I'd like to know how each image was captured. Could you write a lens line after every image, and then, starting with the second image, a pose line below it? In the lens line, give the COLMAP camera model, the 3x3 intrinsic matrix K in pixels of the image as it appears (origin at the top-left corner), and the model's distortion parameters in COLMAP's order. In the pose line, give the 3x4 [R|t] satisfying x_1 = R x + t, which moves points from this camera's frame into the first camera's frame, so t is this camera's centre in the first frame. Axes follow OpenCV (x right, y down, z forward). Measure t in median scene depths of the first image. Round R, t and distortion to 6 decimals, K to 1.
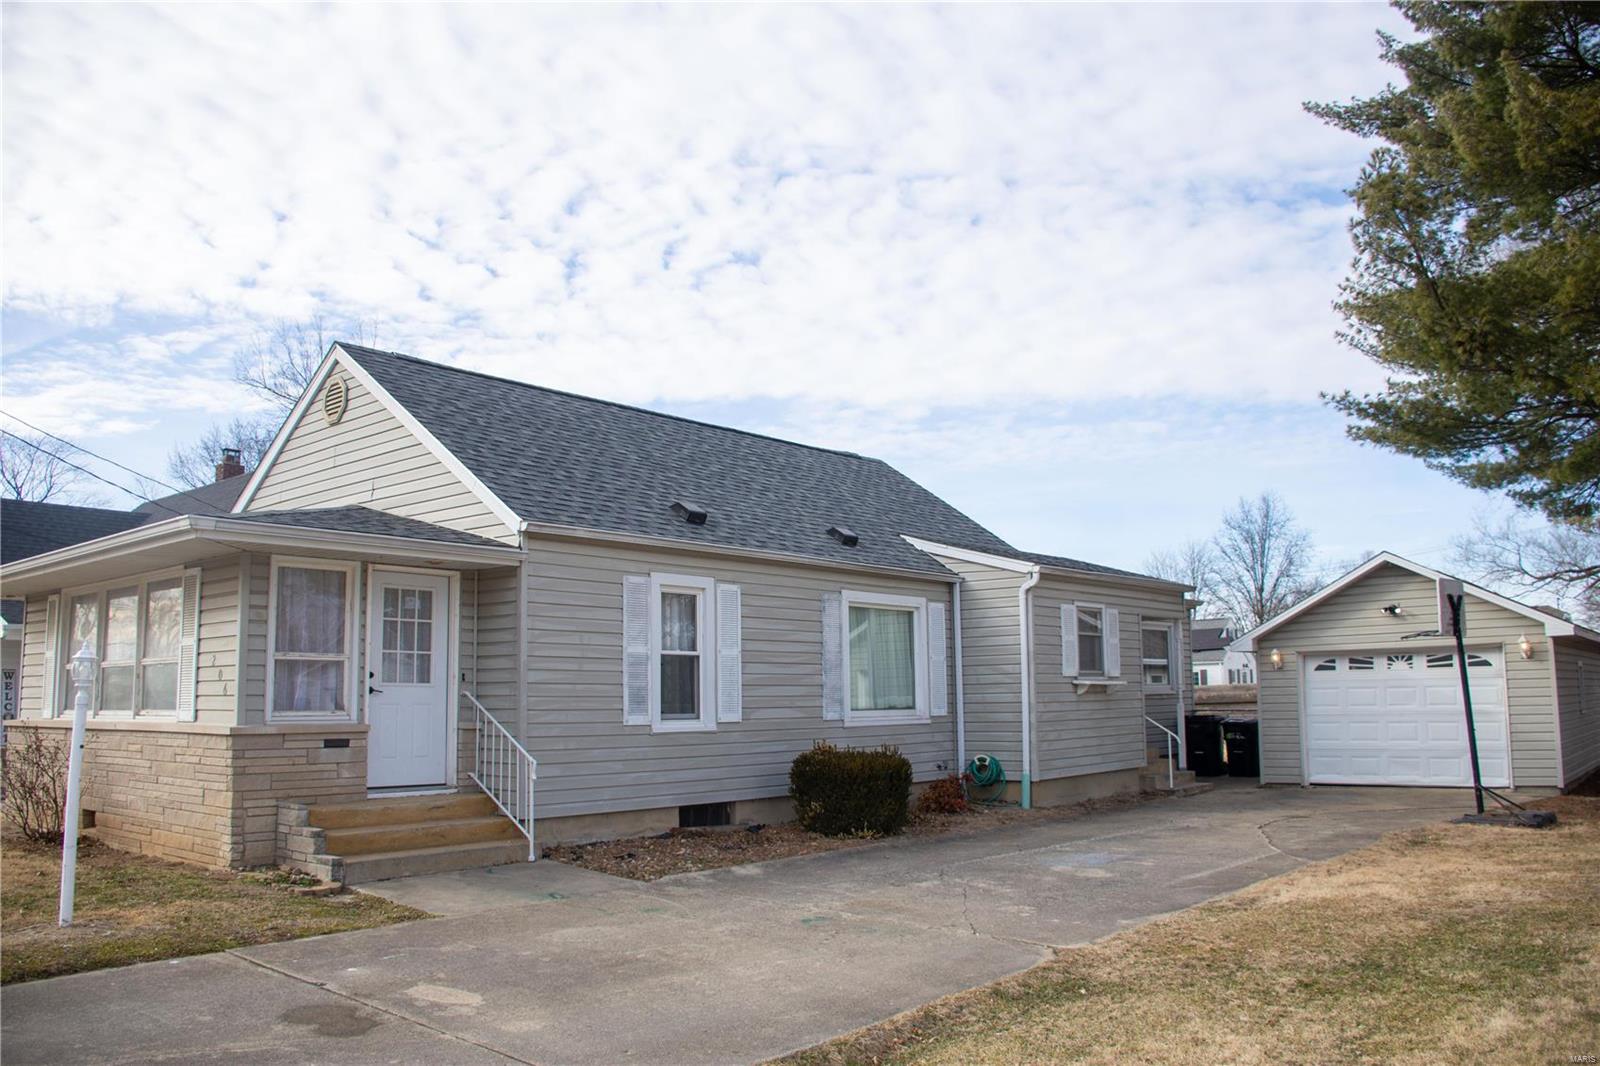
lens RADIAL K [[1235.9, 0, 800.0], [0, 1235.9, 533.0], [0, 0, 1]] dist [-0.188667, 0.154820]
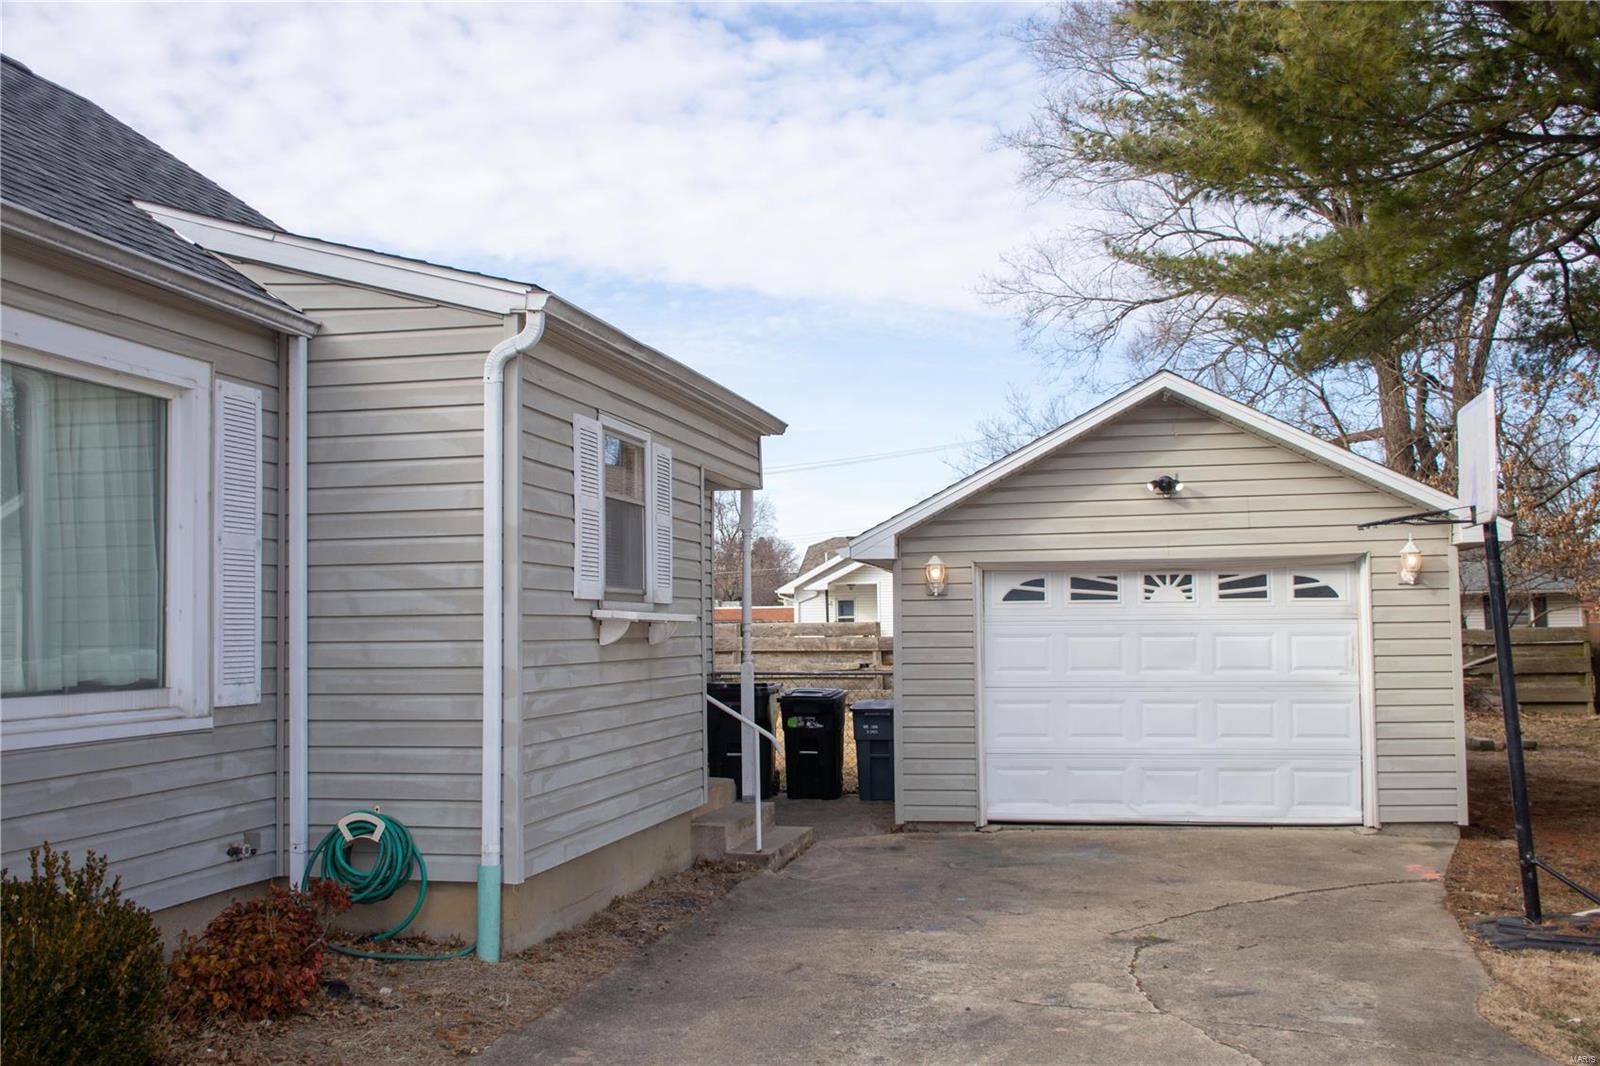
lens RADIAL K [[1566.3, 0, 800.0], [0, 1566.3, 533.0], [0, 0, 1]] dist [-0.008269, 0.014332]
pose [[0.881512, 0.028011, 0.471329, 0.041971], [-0.058960, 0.996955, 0.051024, 0.066004], [-0.468465, -0.072768, 0.880480, 0.523385]]
